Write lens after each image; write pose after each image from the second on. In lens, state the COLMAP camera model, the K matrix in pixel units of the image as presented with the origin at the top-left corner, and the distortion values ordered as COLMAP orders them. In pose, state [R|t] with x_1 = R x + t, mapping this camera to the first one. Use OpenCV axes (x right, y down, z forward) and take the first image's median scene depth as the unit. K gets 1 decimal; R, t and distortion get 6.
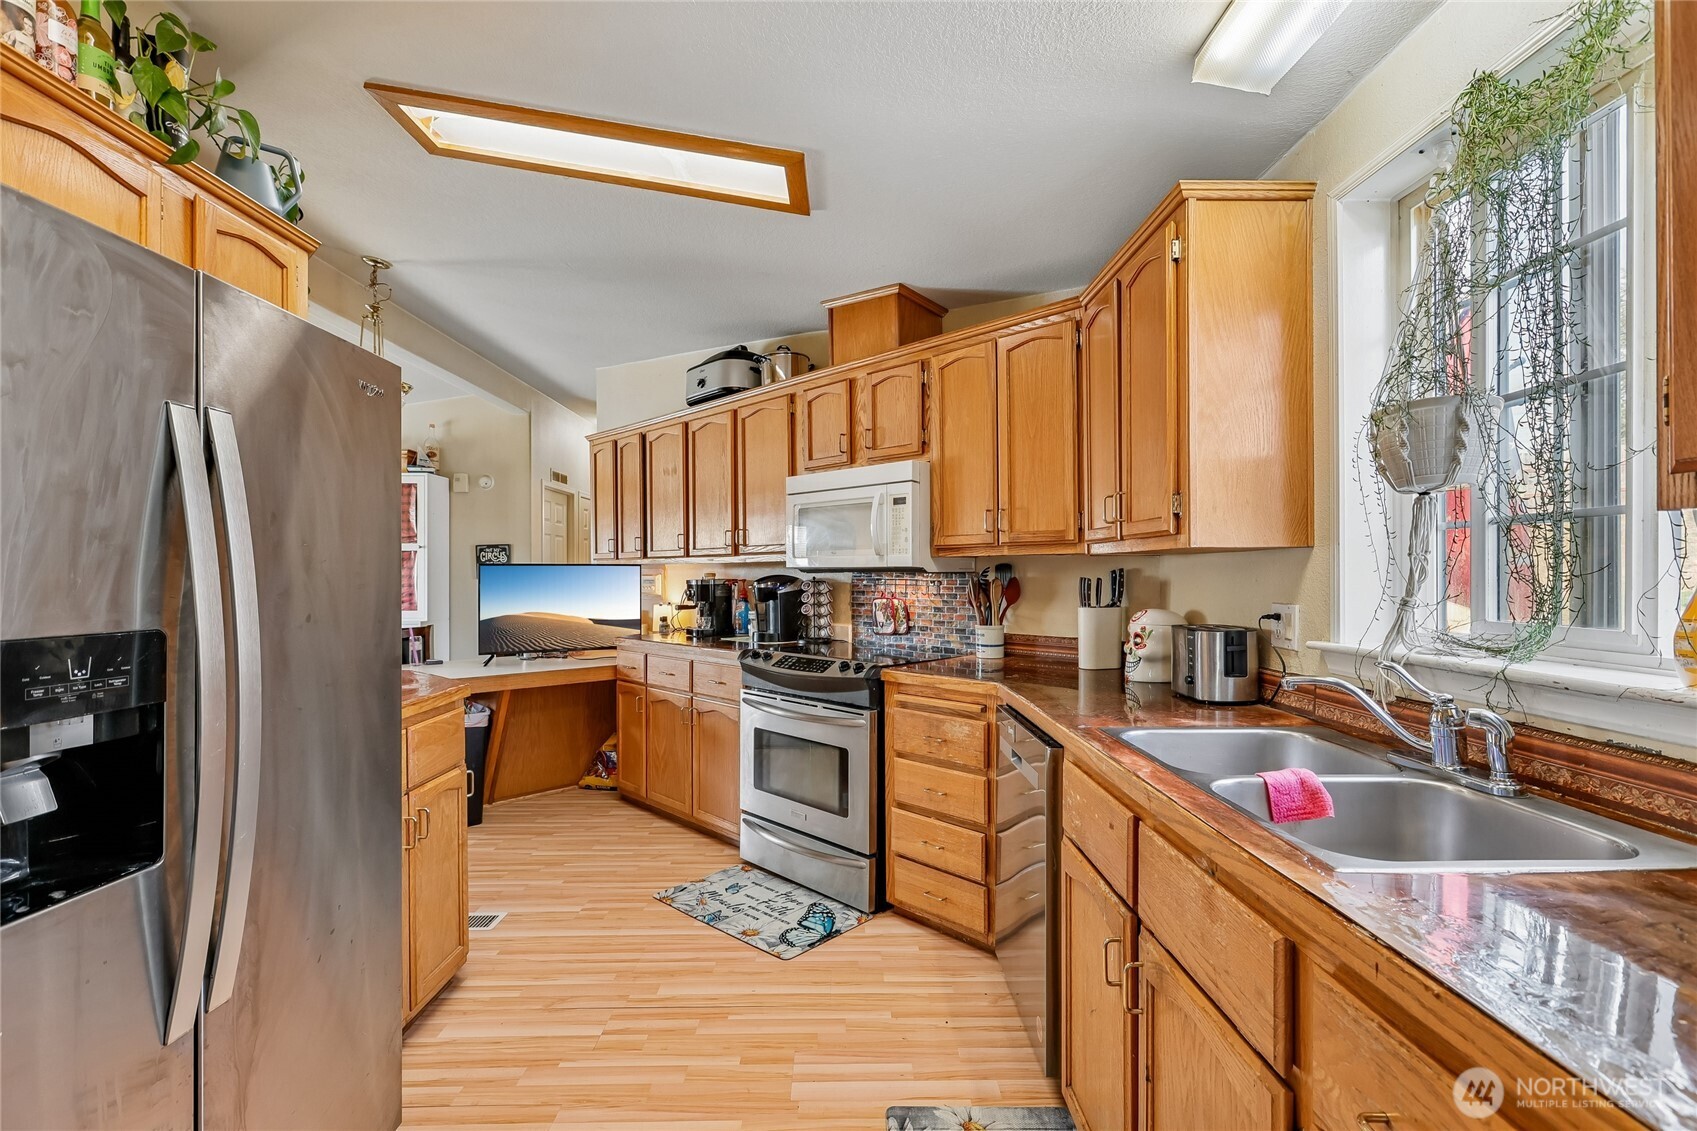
lens RADIAL K [[753.8, 0, 854.7], [0, 753.8, 577.0], [0, 0, 1]] dist [-0.003867, 0.001872]
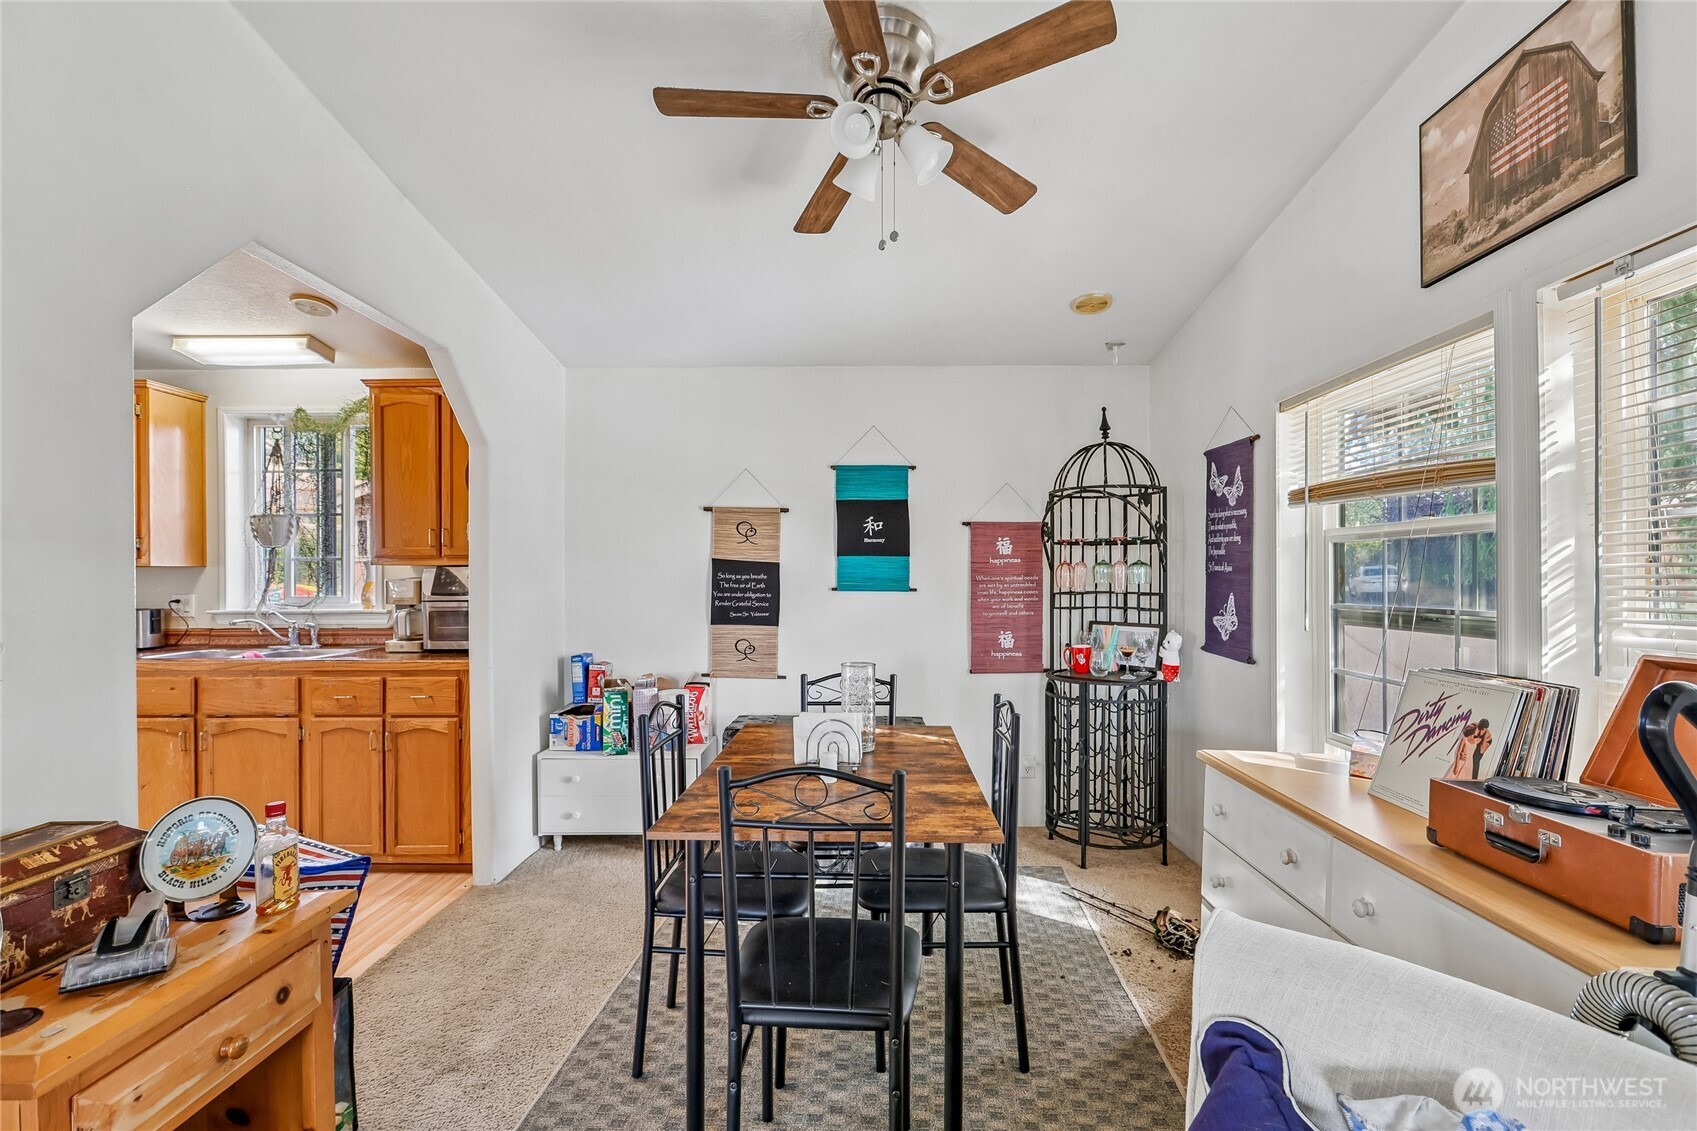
lens RADIAL K [[753.8, 0, 853.0], [0, 753.8, 574.7], [0, 0, 1]] dist [-0.003867, 0.001872]
pose [[0.050292, -0.005671, 0.998718, -1.704025], [0.006405, 0.999965, 0.005355, -0.019077], [-0.998714, 0.006127, 0.050327, -1.106786]]
